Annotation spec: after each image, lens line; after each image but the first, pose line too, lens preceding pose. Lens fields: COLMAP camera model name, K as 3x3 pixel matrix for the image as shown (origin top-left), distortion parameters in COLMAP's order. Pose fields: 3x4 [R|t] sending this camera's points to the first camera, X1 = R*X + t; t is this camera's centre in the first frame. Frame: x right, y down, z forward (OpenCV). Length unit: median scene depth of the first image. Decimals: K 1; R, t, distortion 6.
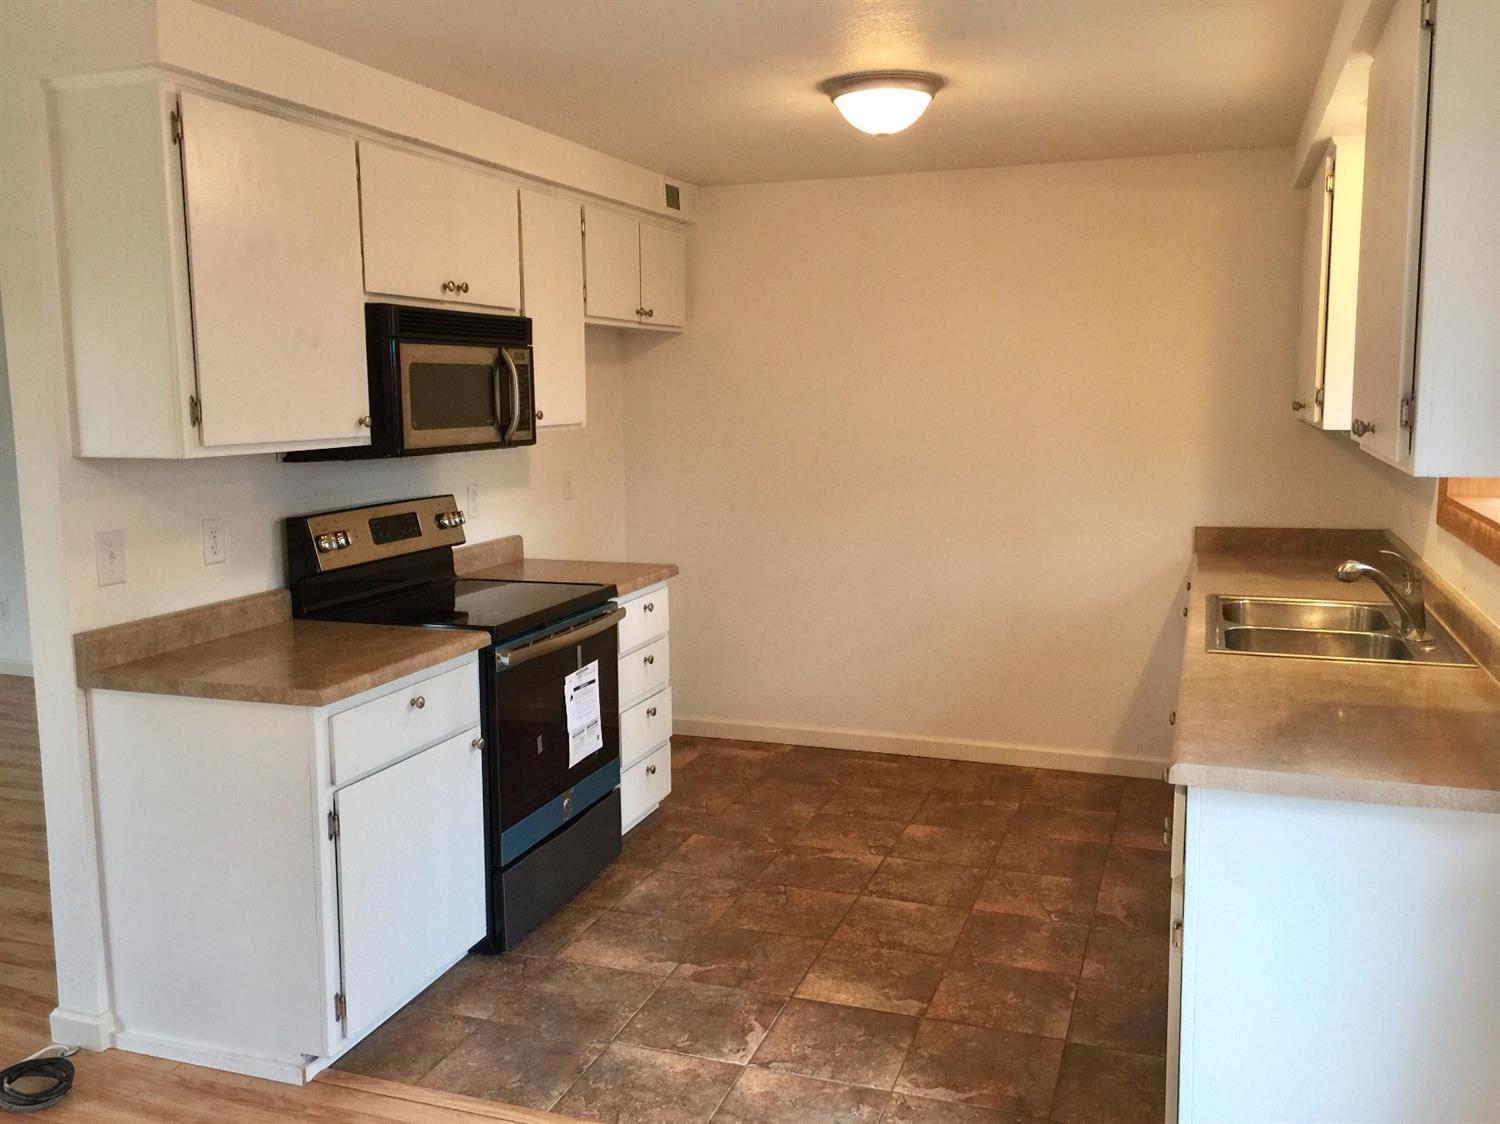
lens RADIAL K [[1264.1, 0, 749.3], [0, 1264.1, 557.2], [0, 0, 1]] dist [0.075502, -0.111789]
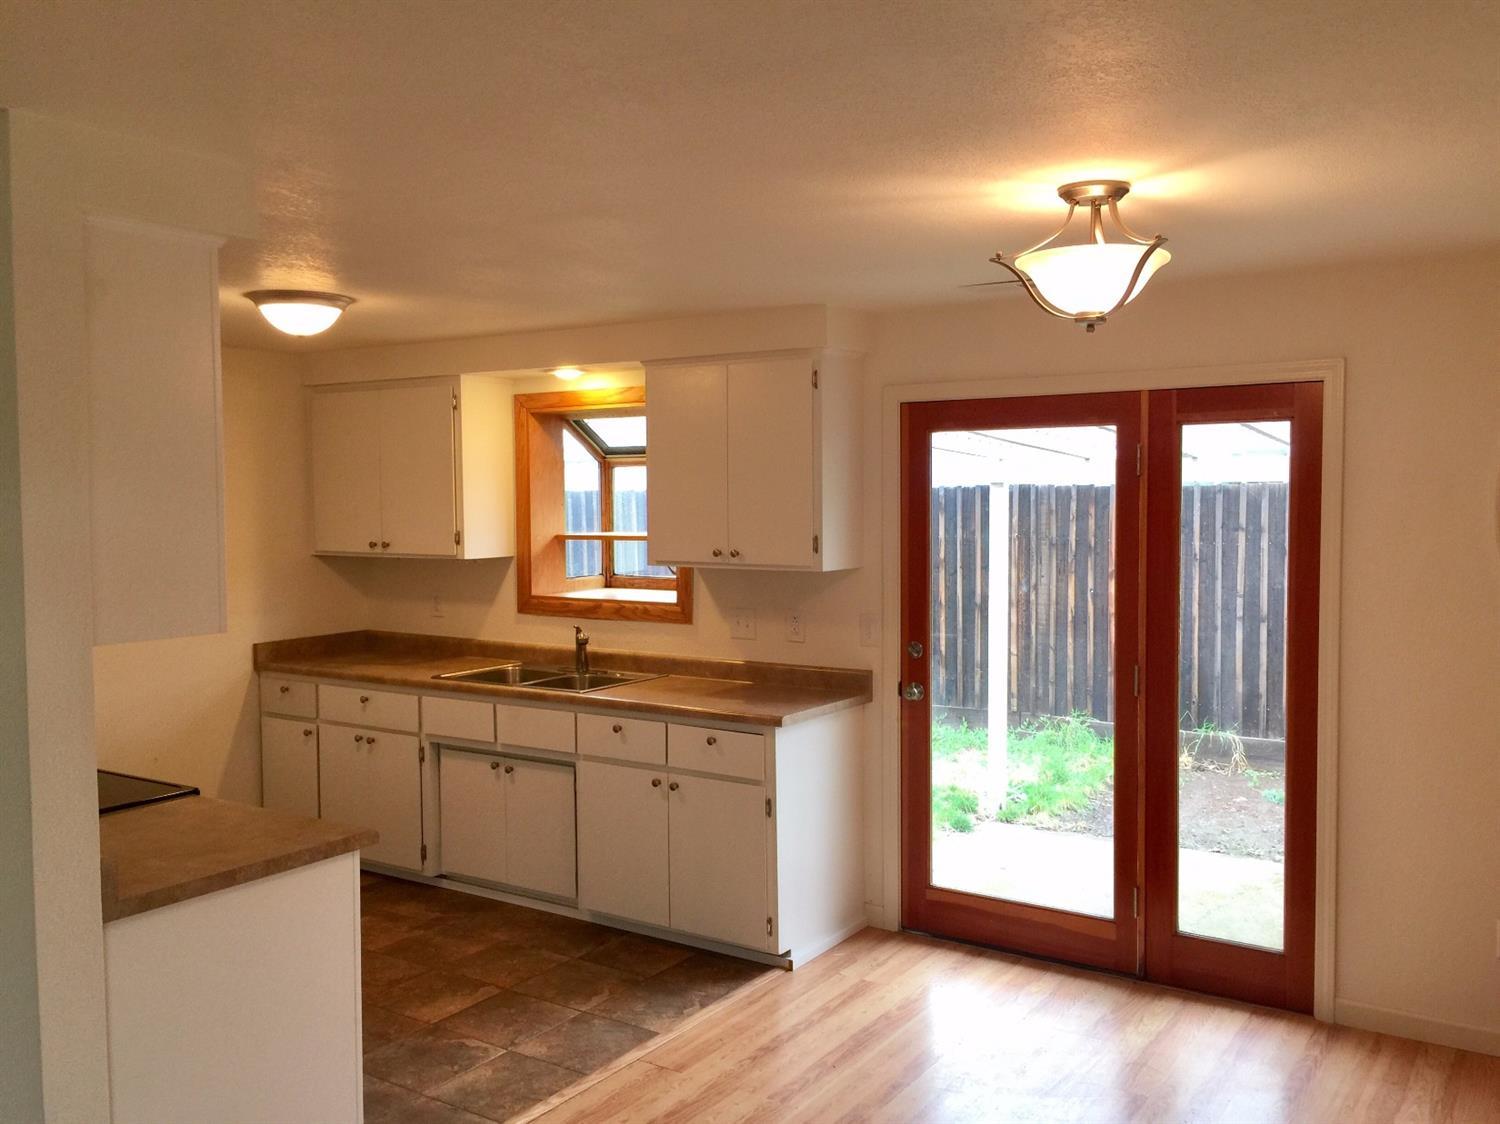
lens RADIAL K [[1264.1, 0, 750.3], [0, 1264.1, 560.5], [0, 0, 1]] dist [0.075502, -0.111789]
pose [[0.238333, -0.030290, 0.970711, -1.115360], [0.129628, 0.991562, -0.000886, -0.062733], [-0.962494, 0.126043, 0.240248, 0.352915]]
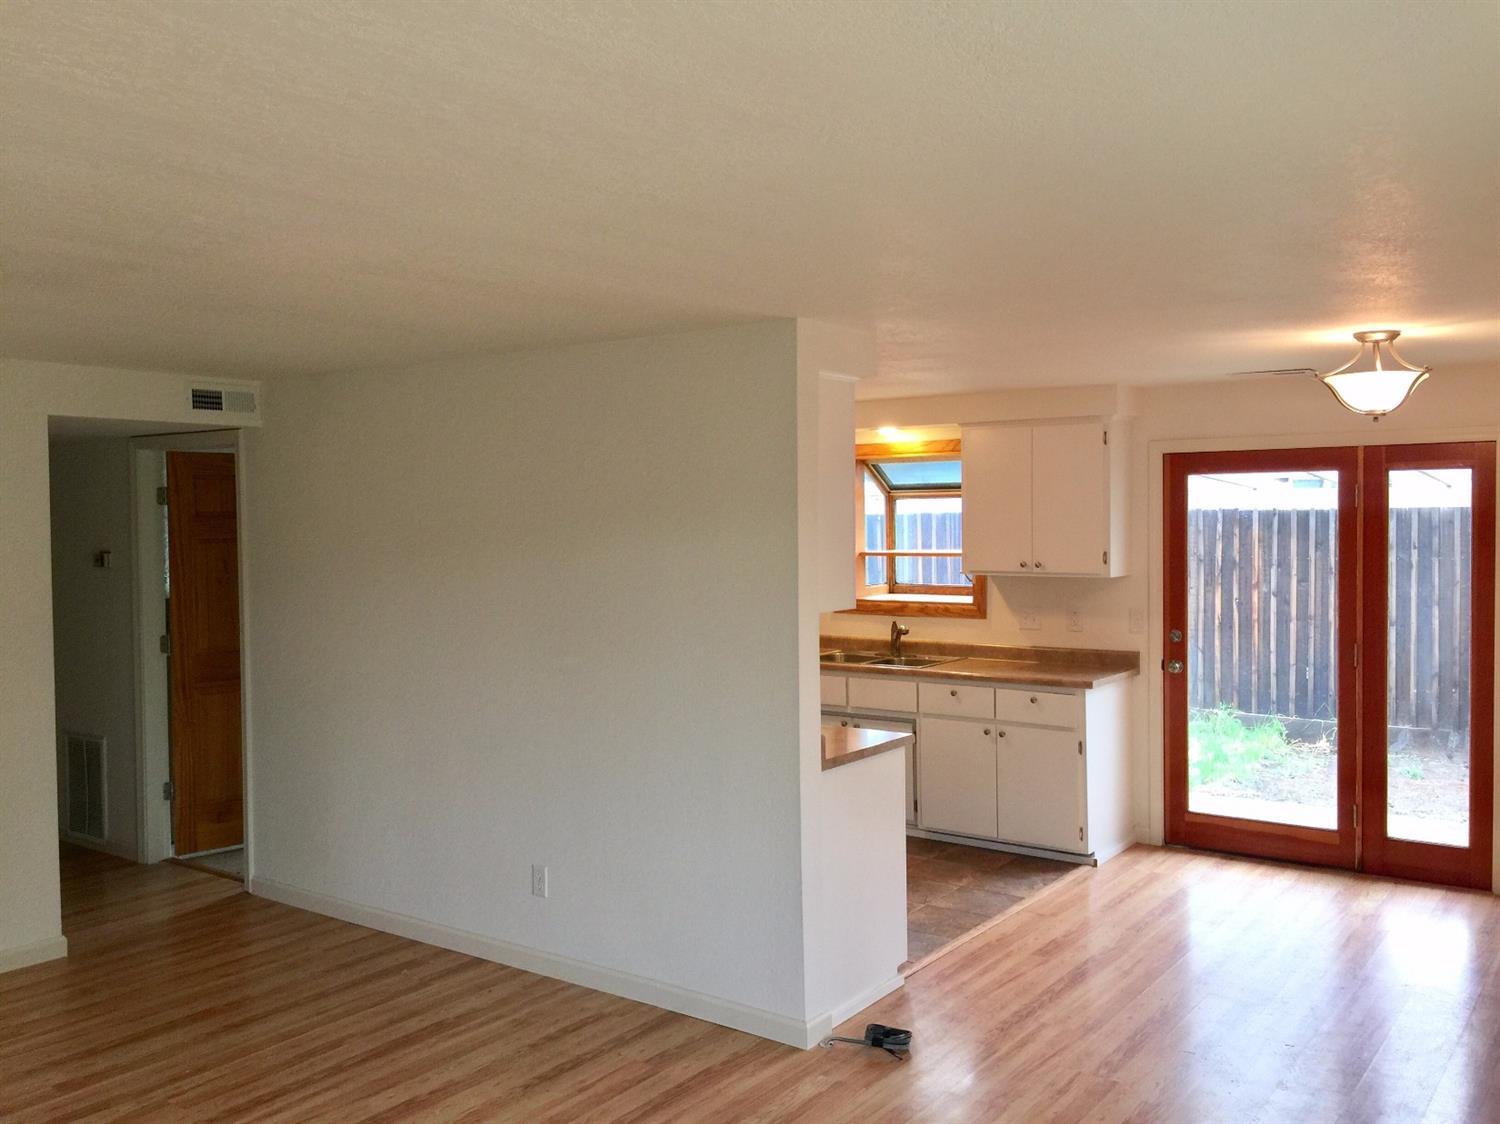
lens RADIAL K [[1264.1, 0, 738.9], [0, 1264.1, 556.6], [0, 0, 1]] dist [0.075502, -0.111789]
pose [[0.282400, -0.012705, 0.959213, -1.769881], [0.132208, 0.990886, -0.025799, -0.099244], [-0.950143, 0.134101, 0.281505, 0.612645]]
